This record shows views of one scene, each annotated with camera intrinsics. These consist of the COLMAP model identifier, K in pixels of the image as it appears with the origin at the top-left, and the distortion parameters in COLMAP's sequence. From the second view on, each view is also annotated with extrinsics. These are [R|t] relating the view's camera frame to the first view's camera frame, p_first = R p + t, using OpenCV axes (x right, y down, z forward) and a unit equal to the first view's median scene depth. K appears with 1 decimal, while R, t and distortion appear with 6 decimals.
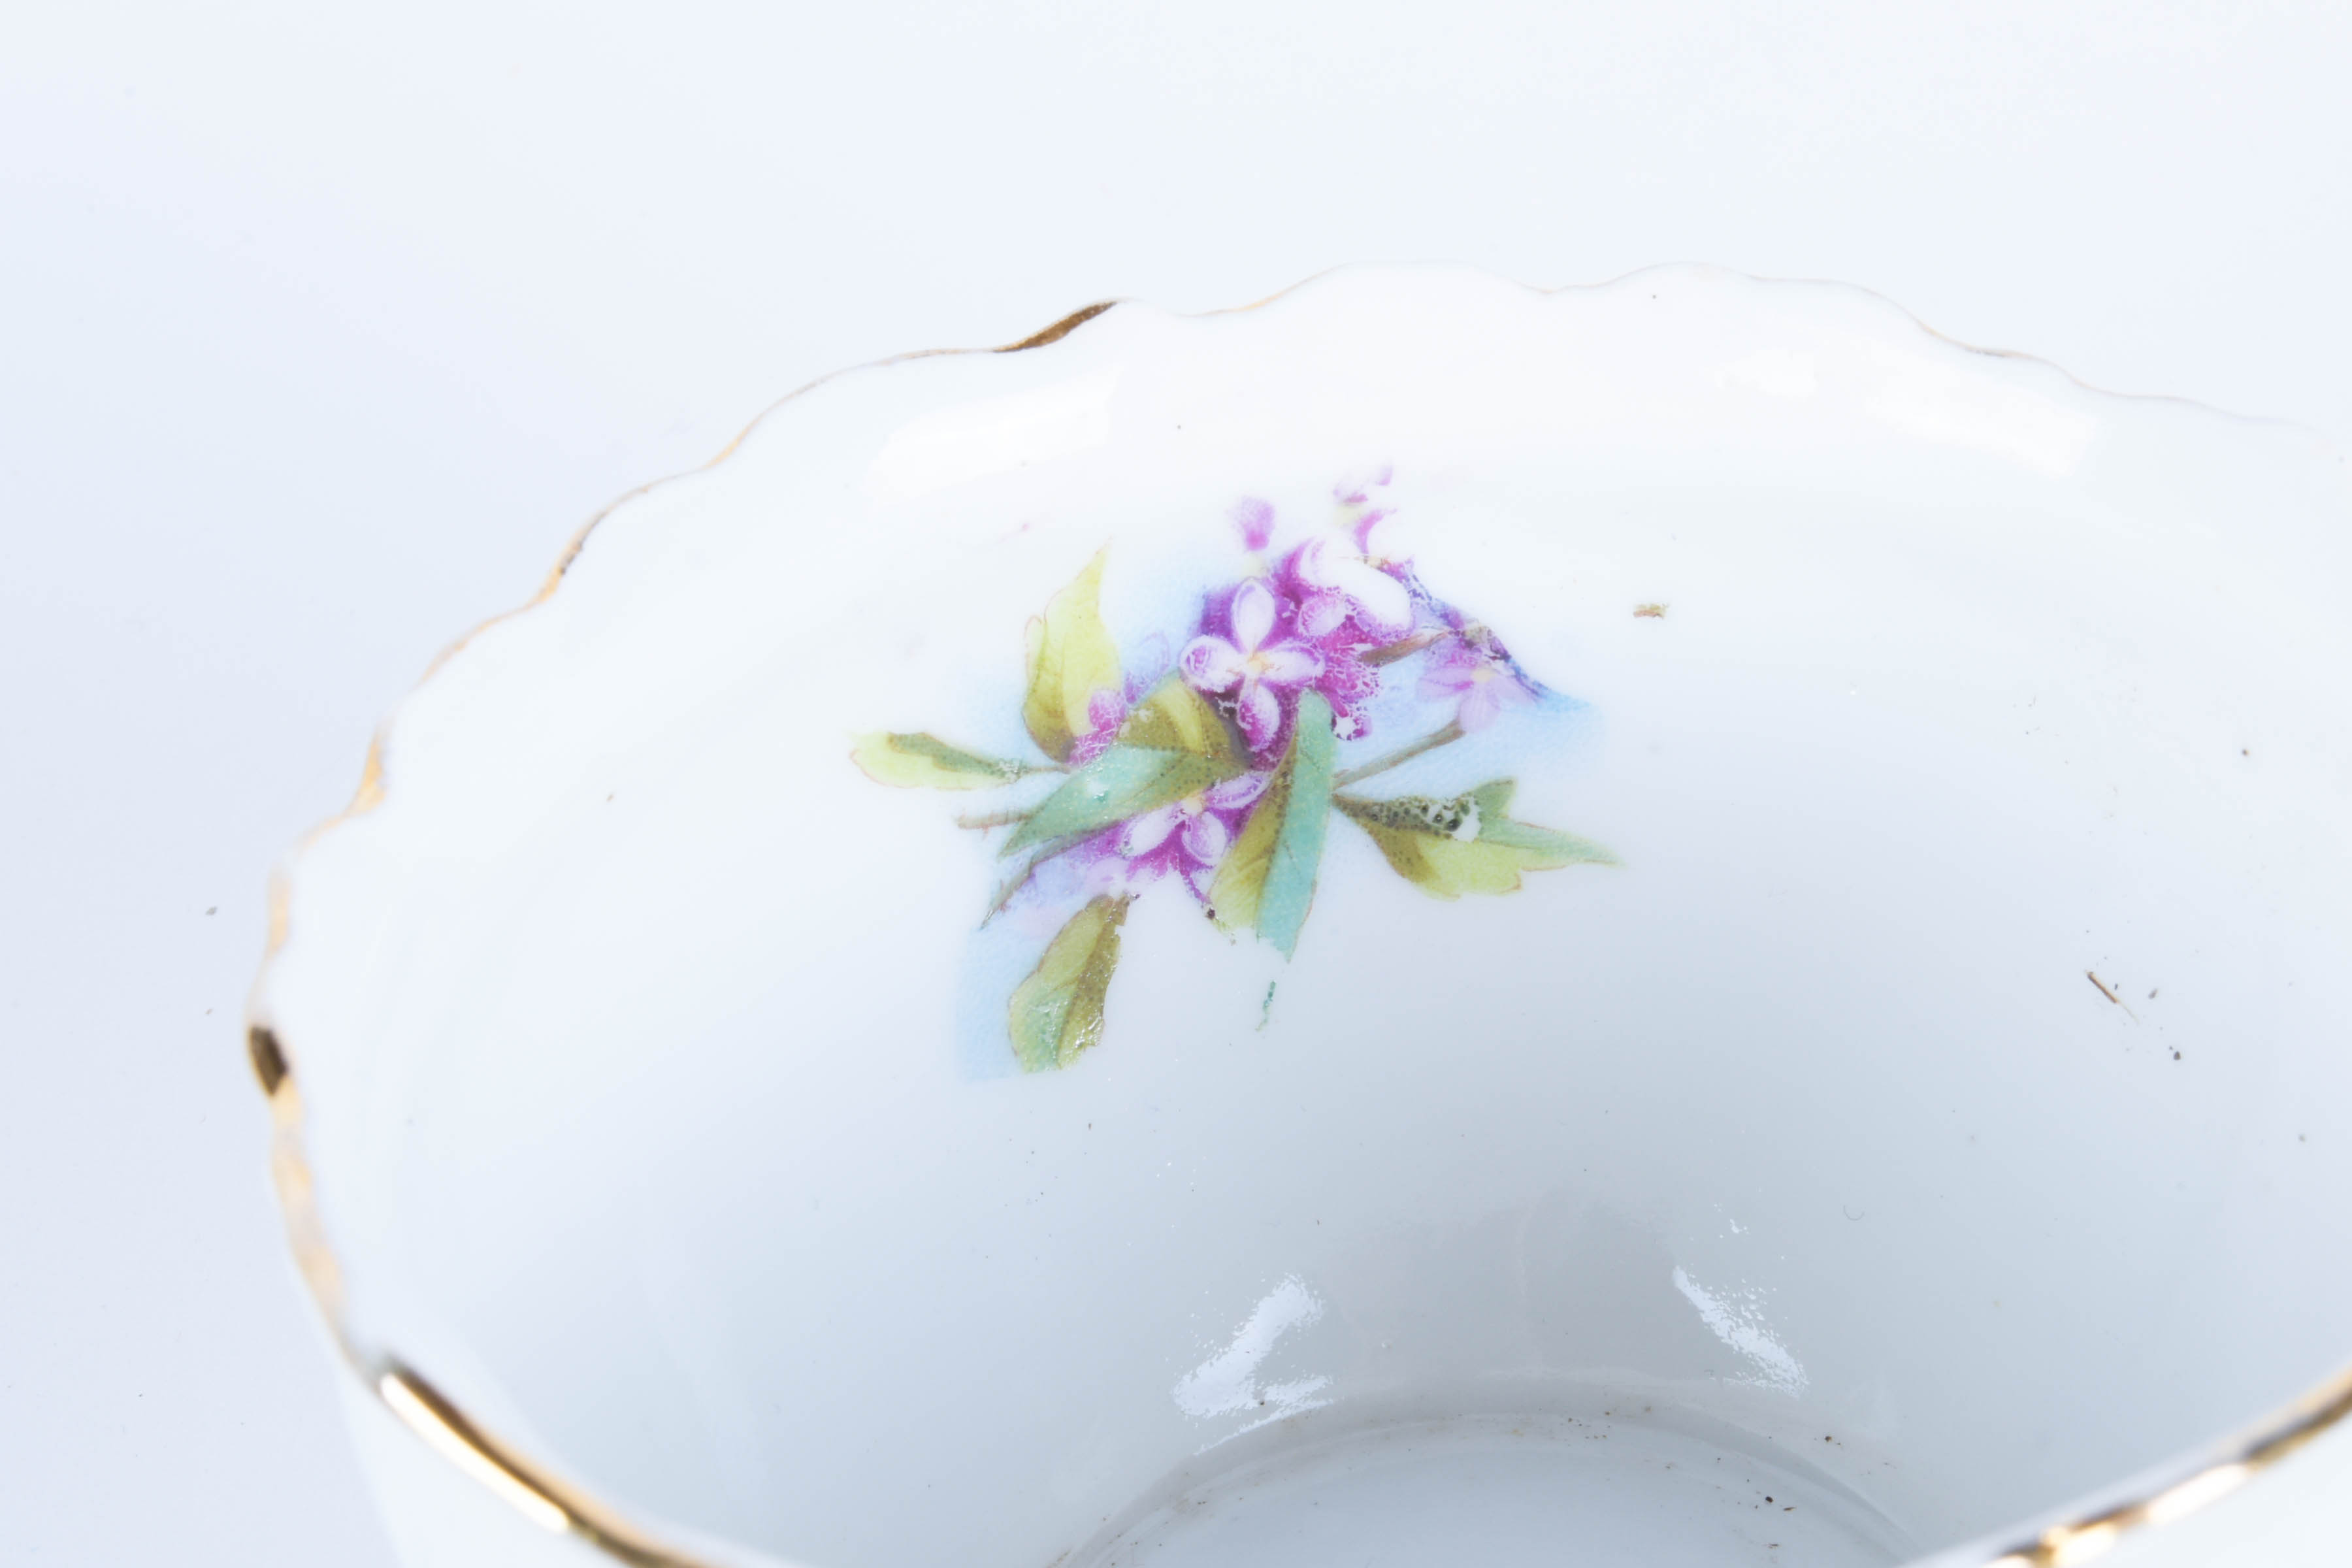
lens RADIAL K [[5262.9, 0, 1179.3], [0, 5262.9, 793.4], [0, 0, 1]] dist [-0.018633, 0.000000]
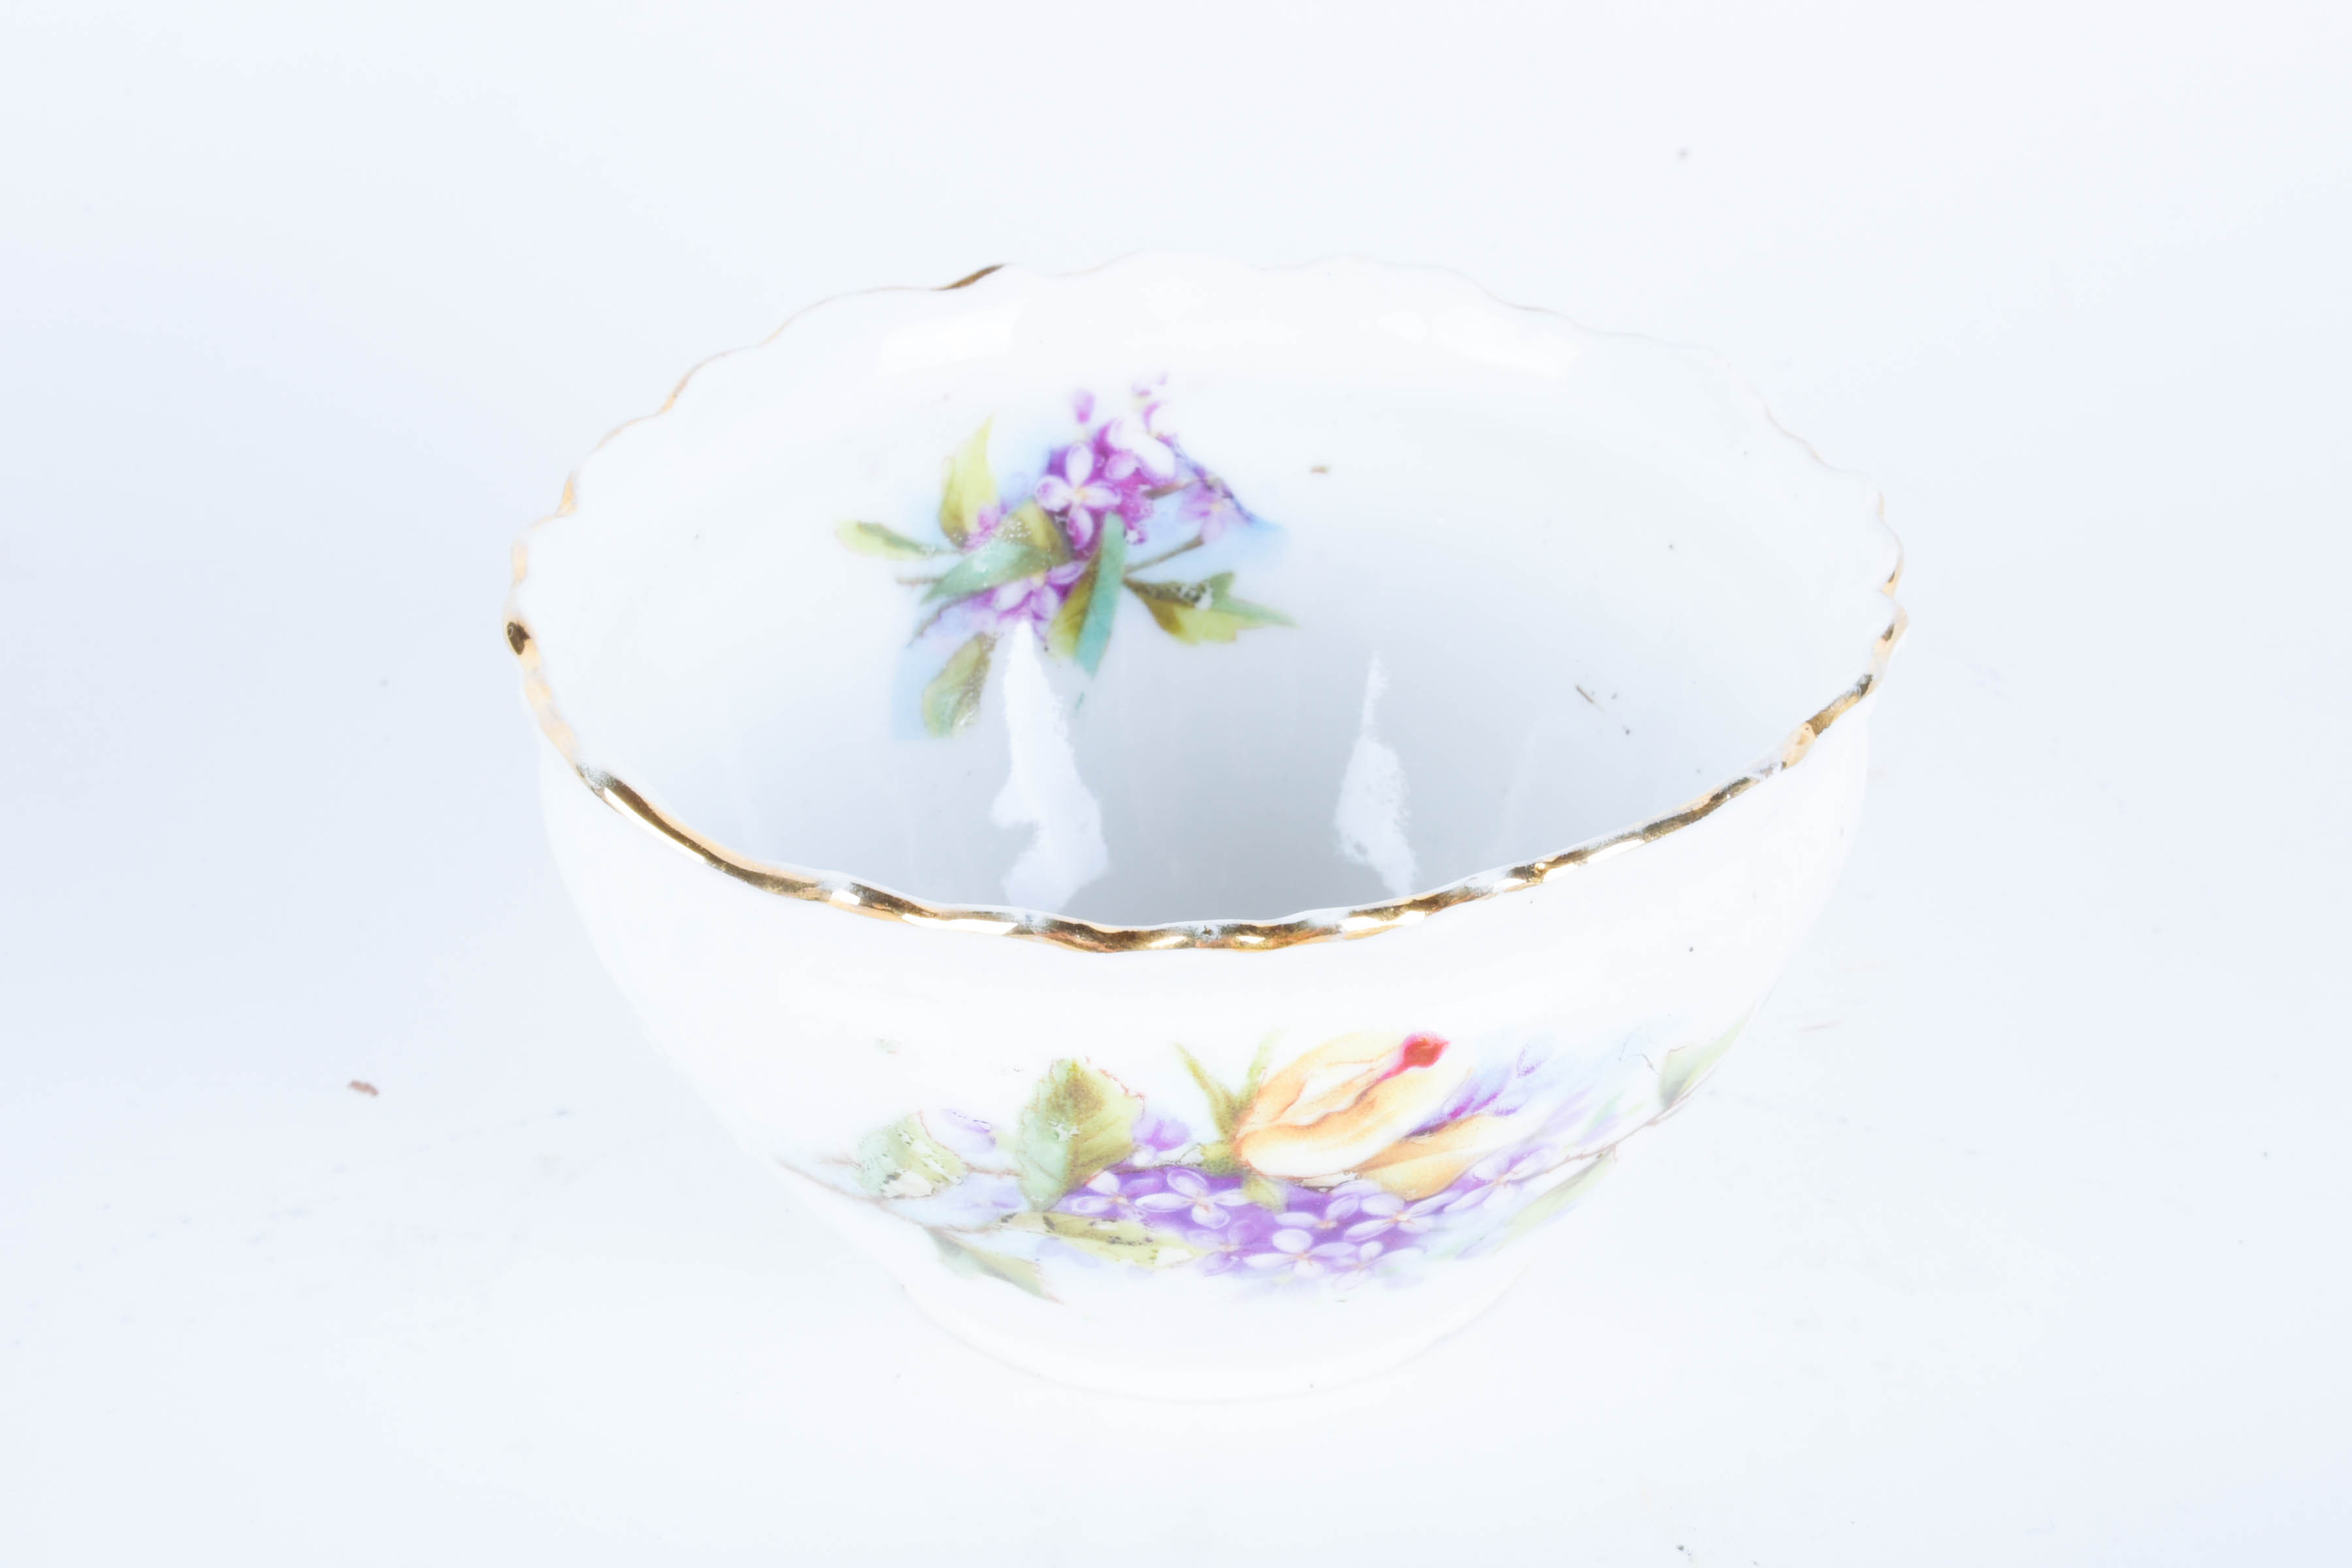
lens RADIAL K [[4279.6, 0, 1163.7], [0, 4279.6, 778.4], [0, 0, 1]] dist [-0.032328, 0.000000]
pose [[0.997602, 0.033346, 0.060641, -0.037401], [-0.030190, 0.998178, -0.052237, 0.132996], [-0.062272, 0.050281, 0.996792, -0.328594]]
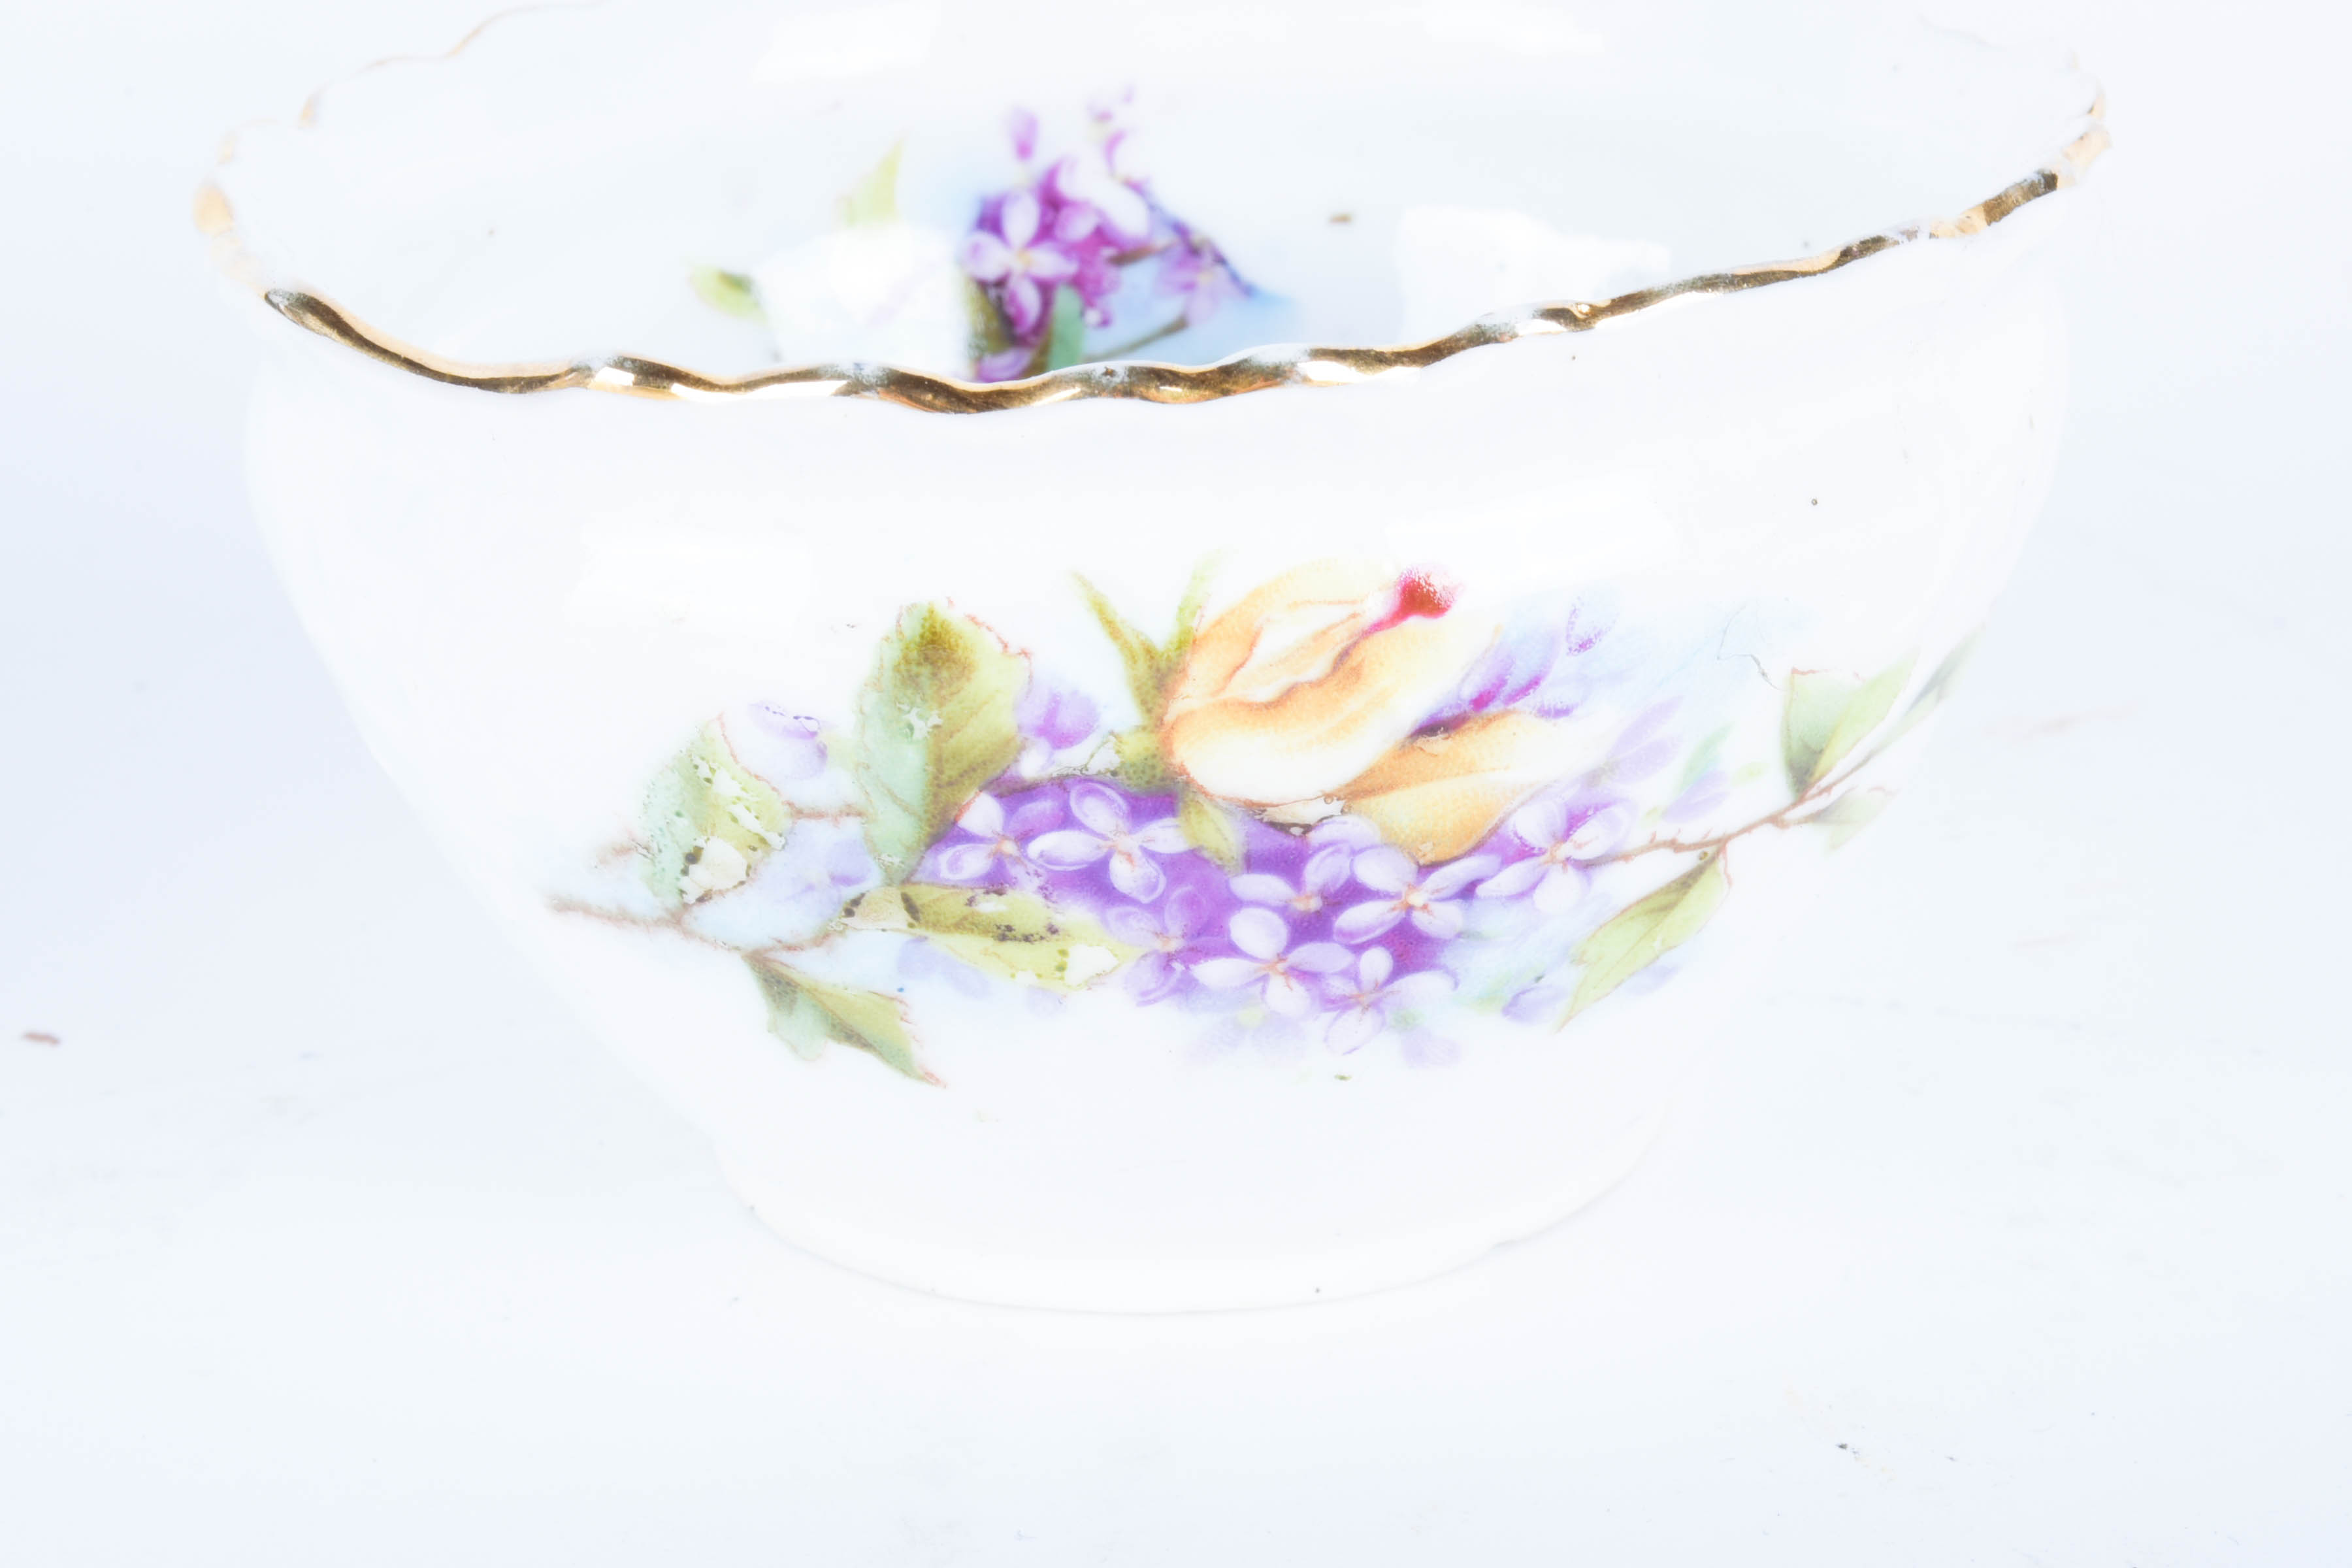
lens RADIAL K [[5104.6, 0, 1180.4], [0, 5104.6, 782.0], [0, 0, 1]] dist [-0.026497, 0.000000]
pose [[0.999381, 0.029588, 0.019047, 0.032668], [-0.023898, 0.967999, -0.249812, 0.392383], [-0.025829, 0.249202, 0.968107, -0.127299]]
